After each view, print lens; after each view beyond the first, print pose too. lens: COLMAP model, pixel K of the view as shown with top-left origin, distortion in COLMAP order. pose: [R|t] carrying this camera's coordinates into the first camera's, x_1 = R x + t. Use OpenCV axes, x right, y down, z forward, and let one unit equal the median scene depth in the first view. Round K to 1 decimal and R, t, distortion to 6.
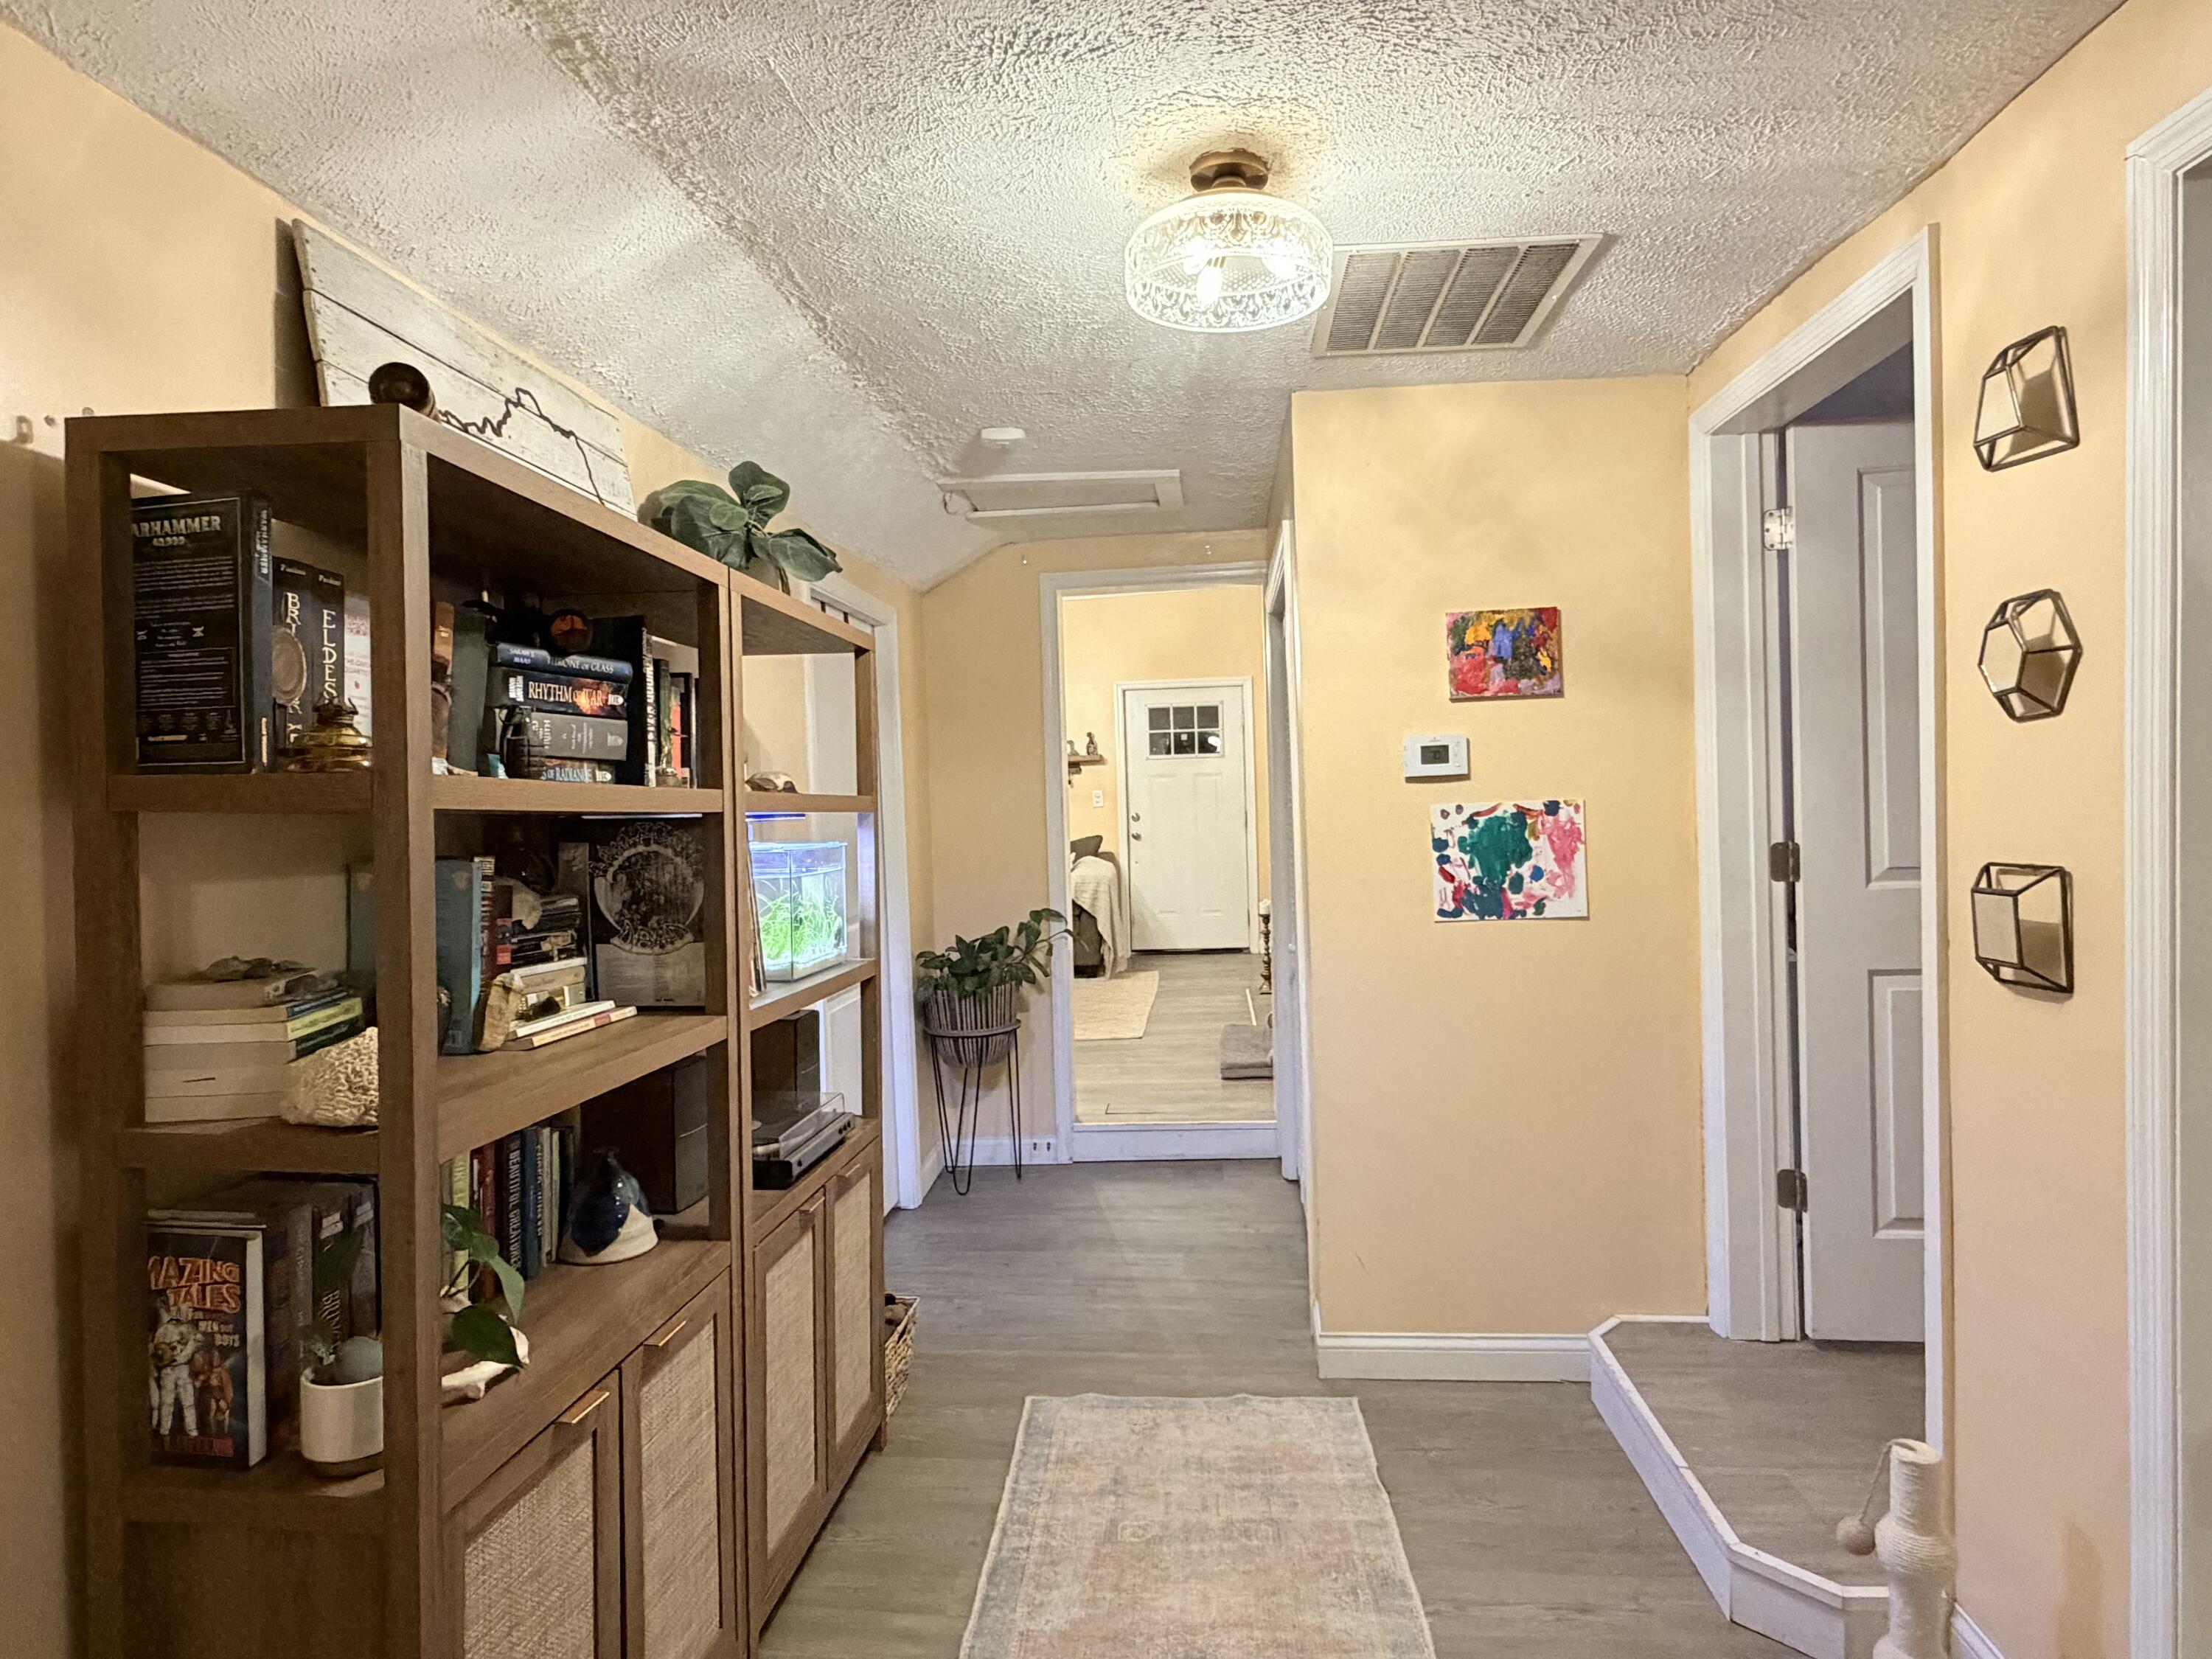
lens RADIAL K [[1243.2, 0, 1106.0], [0, 1243.2, 829.5], [0, 0, 1]] dist [-0.008506, 0.001848]
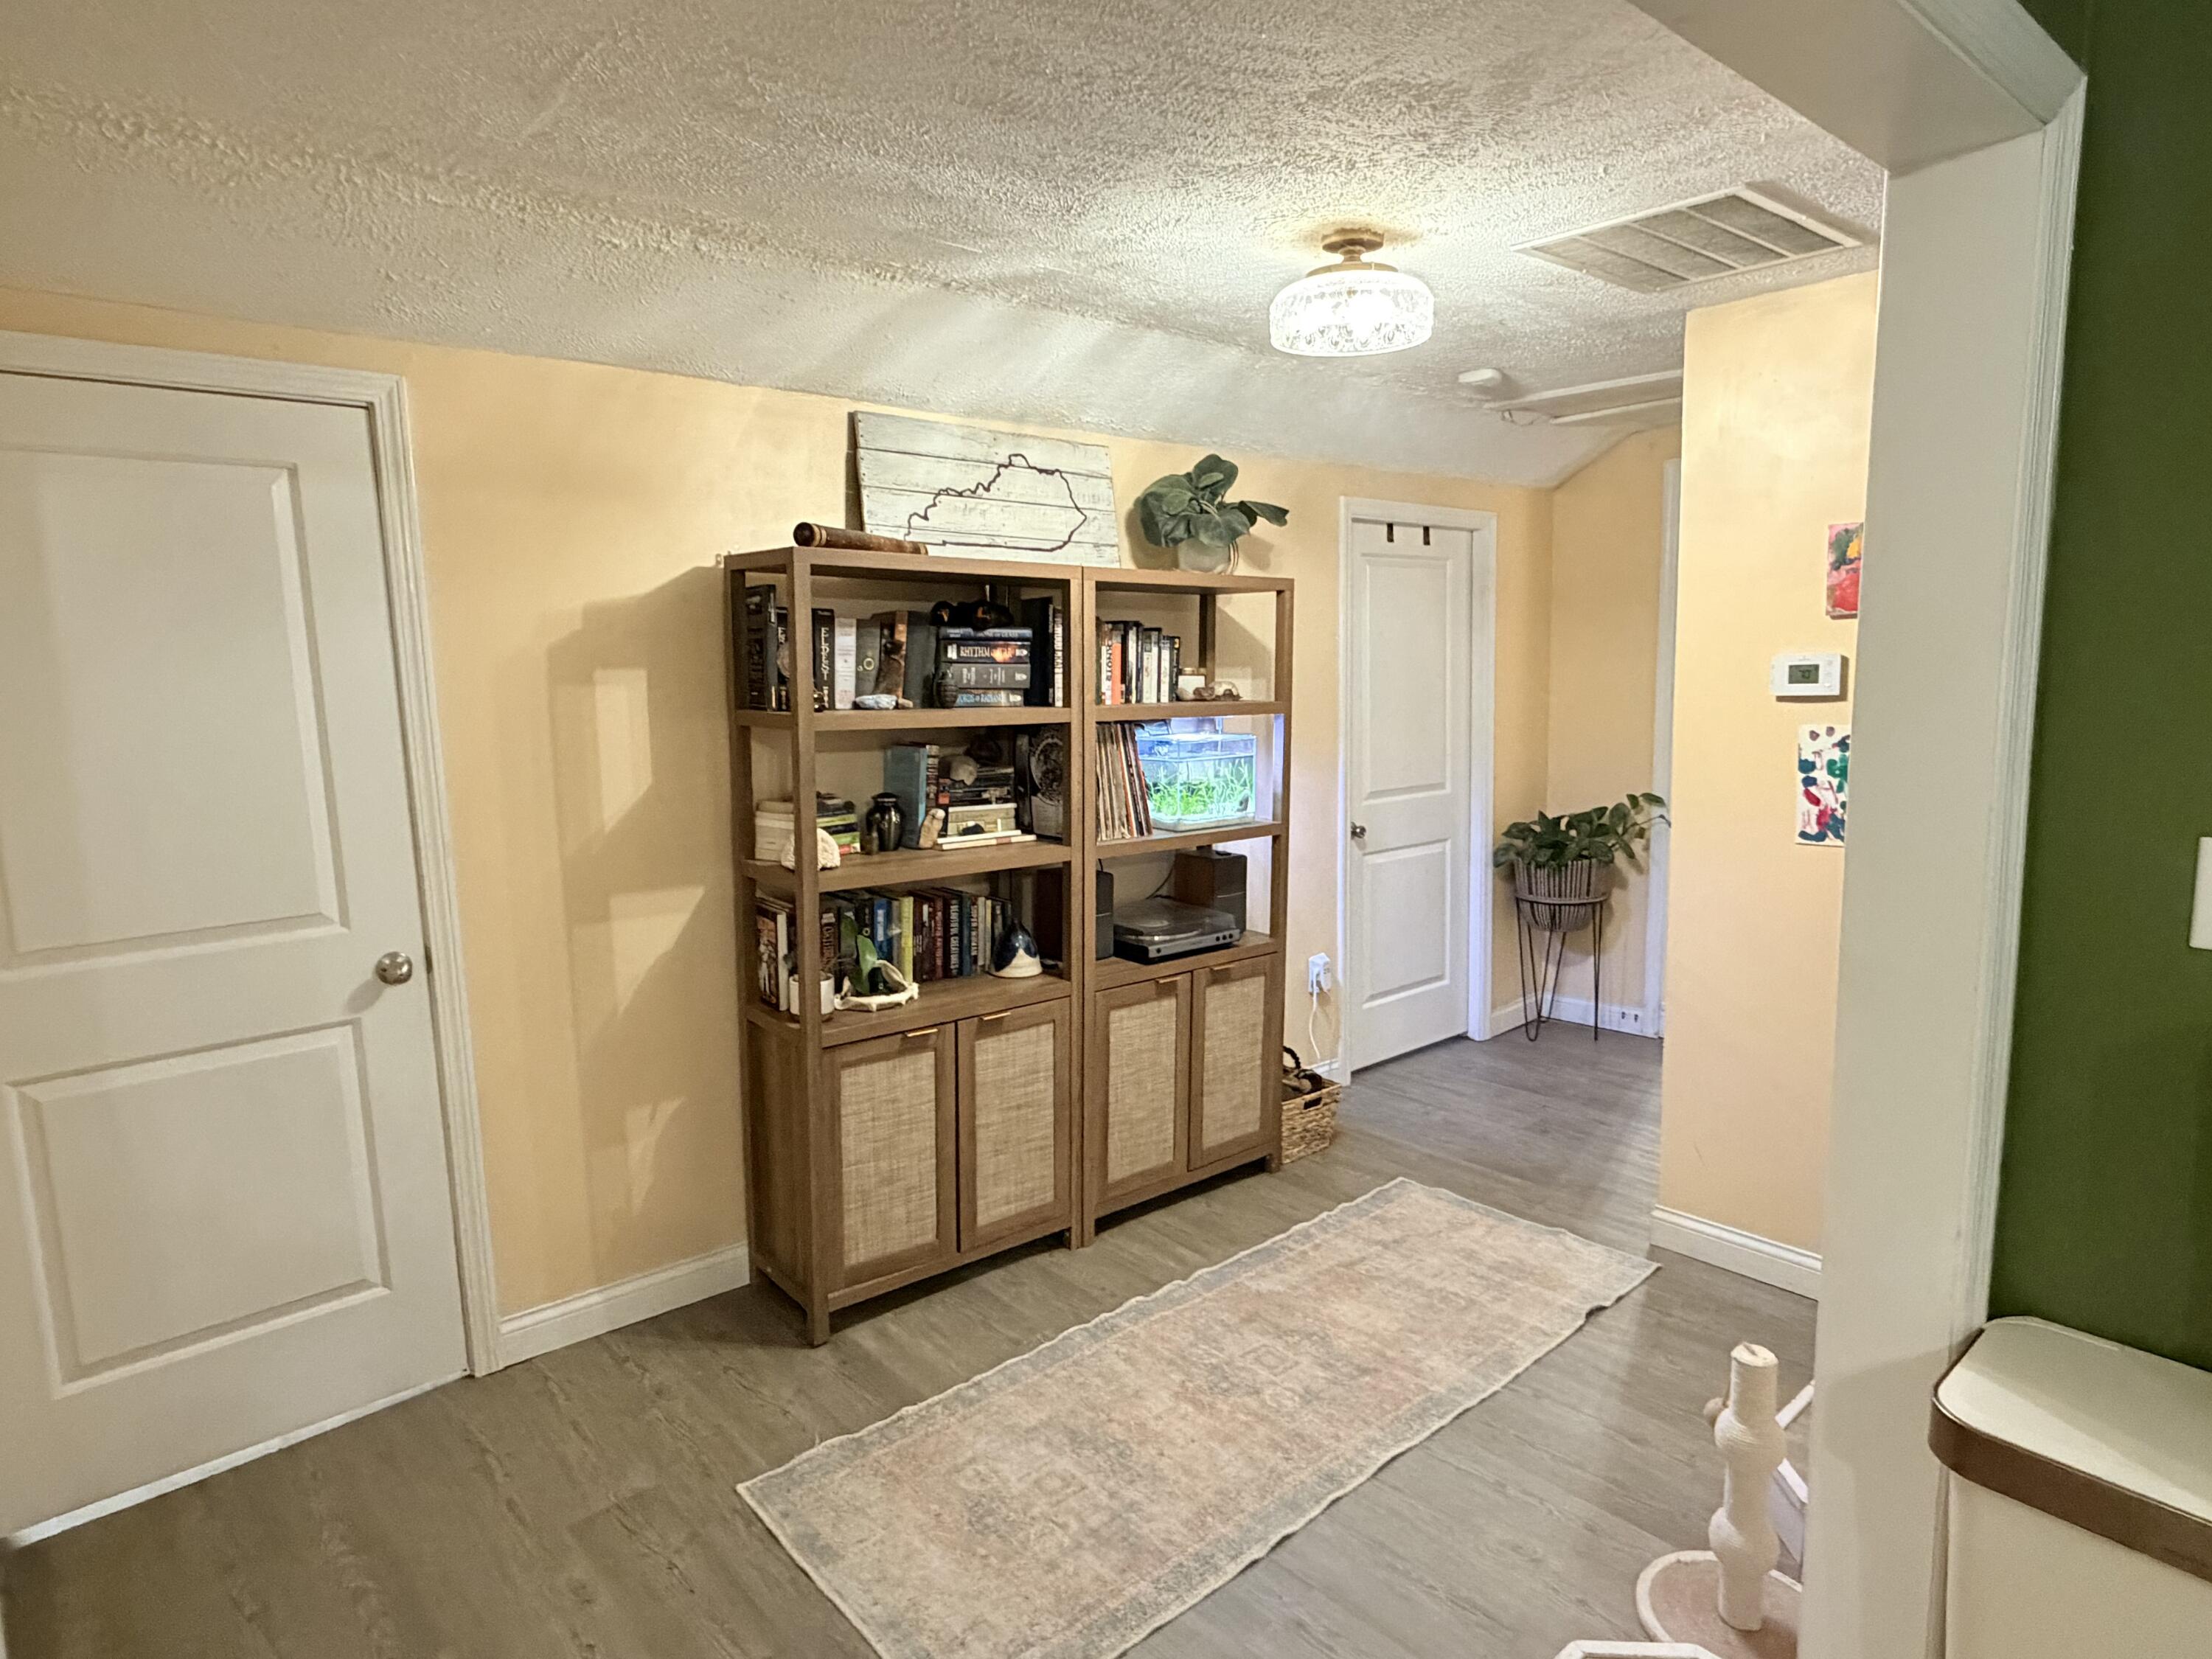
lens RADIAL K [[1243.2, 0, 1106.0], [0, 1243.2, 829.5], [0, 0, 1]] dist [-0.008506, 0.001848]
pose [[0.720720, 0.104720, -0.685271, 0.720906], [-0.017473, 0.990954, 0.133057, -0.077742], [0.693006, -0.083923, 0.716030, -0.118248]]
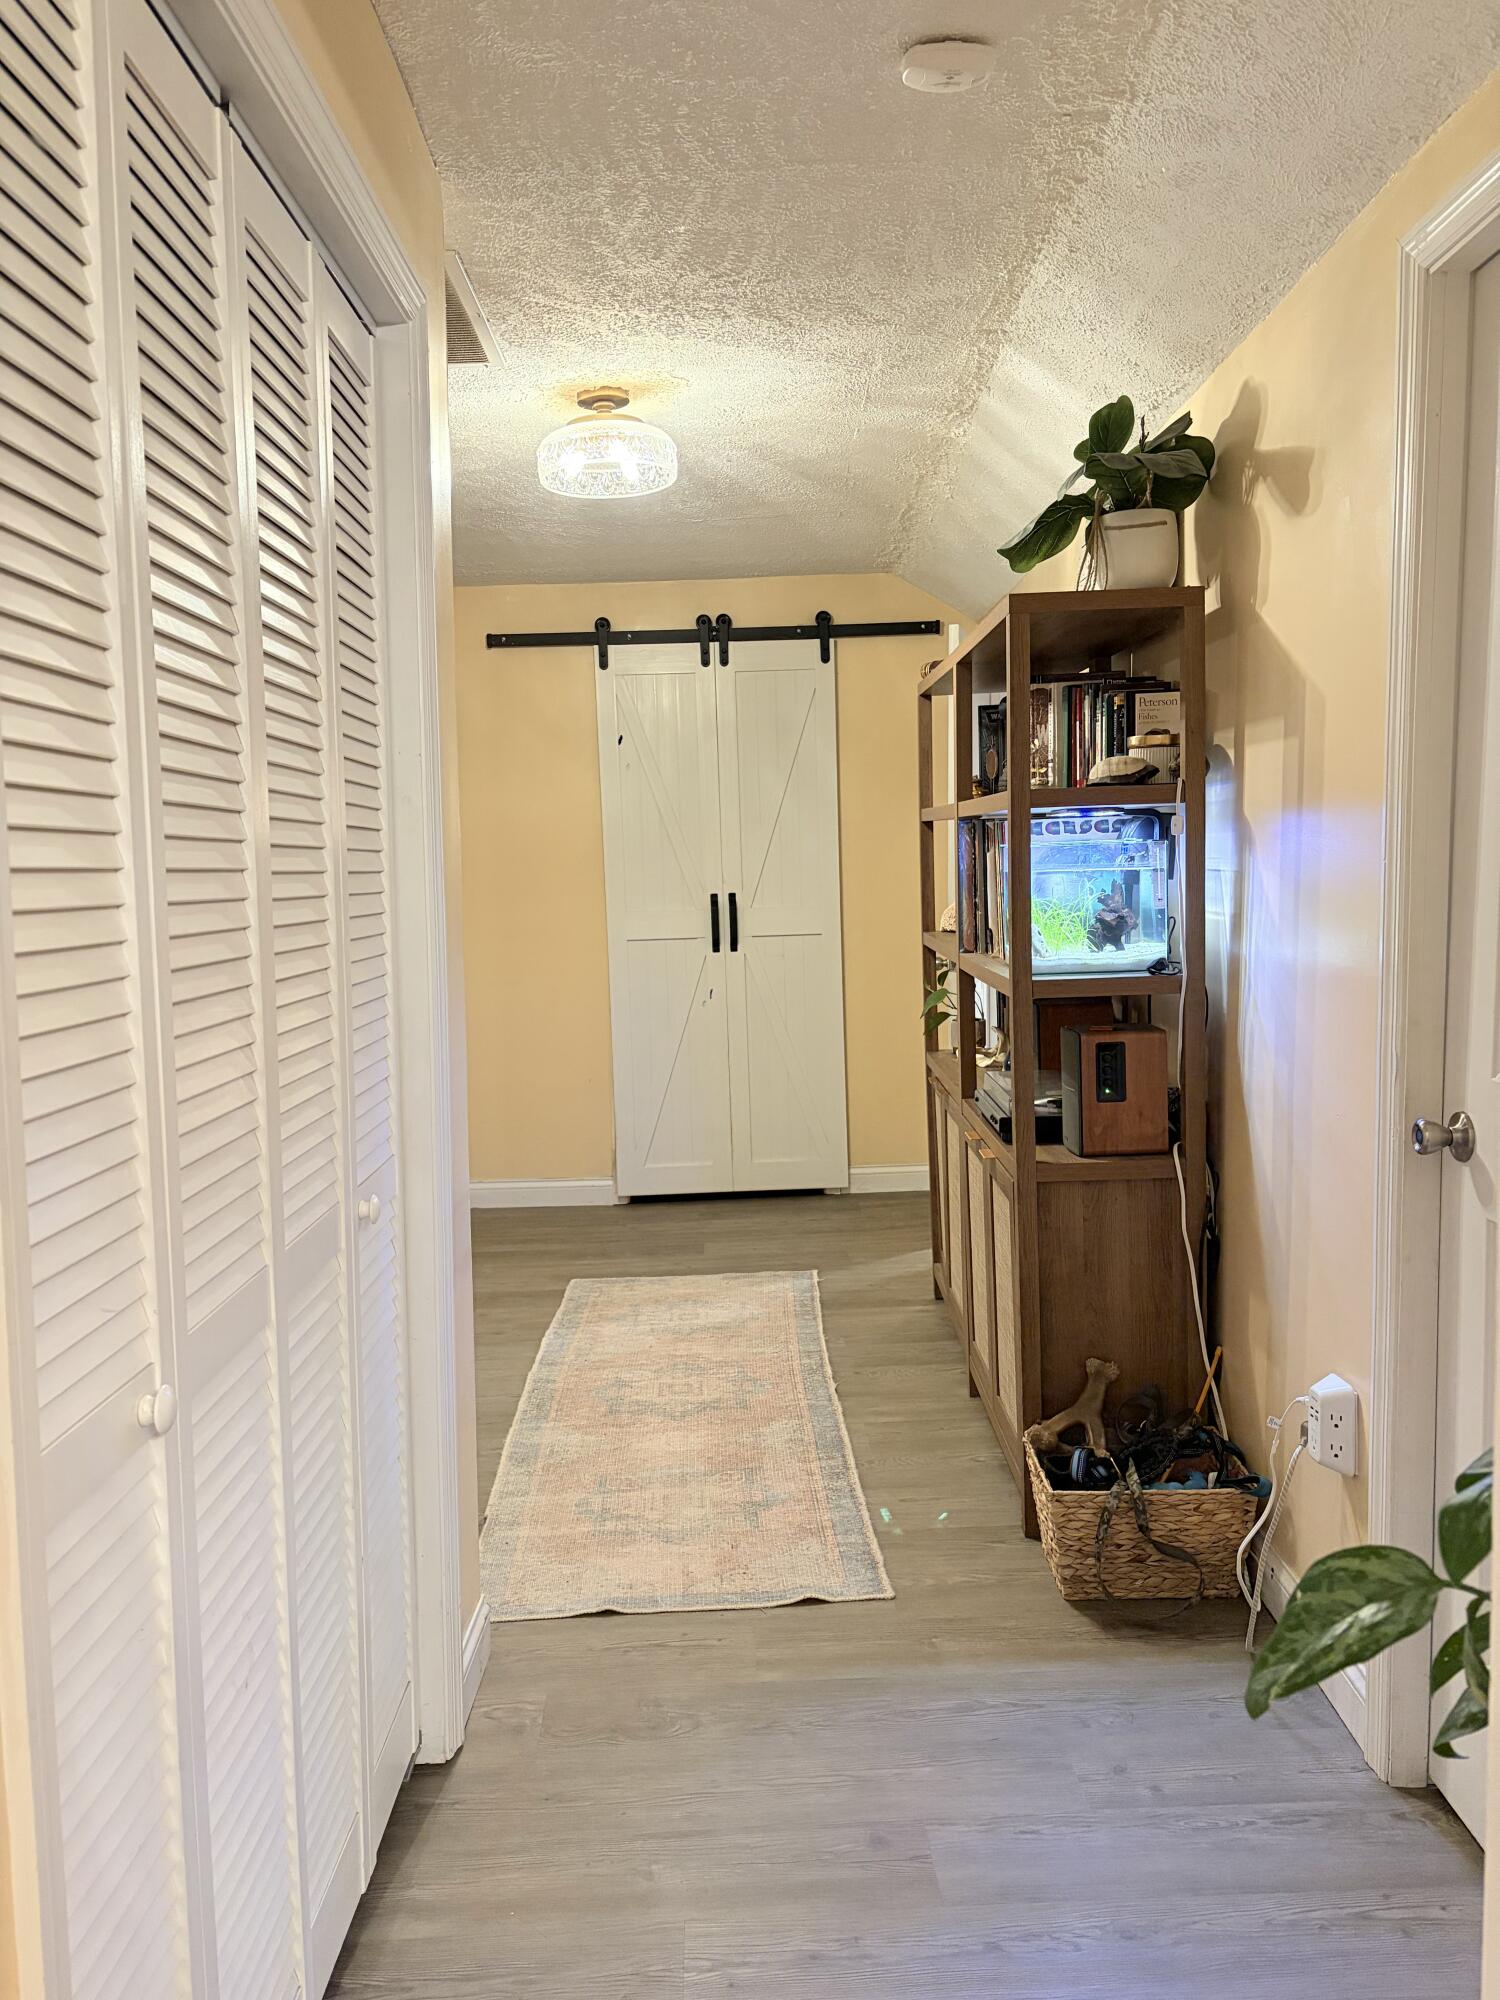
lens RADIAL K [[1530.9, 0, 750.0], [0, 1530.9, 1000.0], [0, 0, 1]] dist [-0.000397, -0.000040]
pose [[-0.993841, 0.056326, -0.095429, 0.118257], [0.044881, 0.991987, 0.118101, -0.019138], [0.101316, 0.113091, -0.988406, 2.433448]]
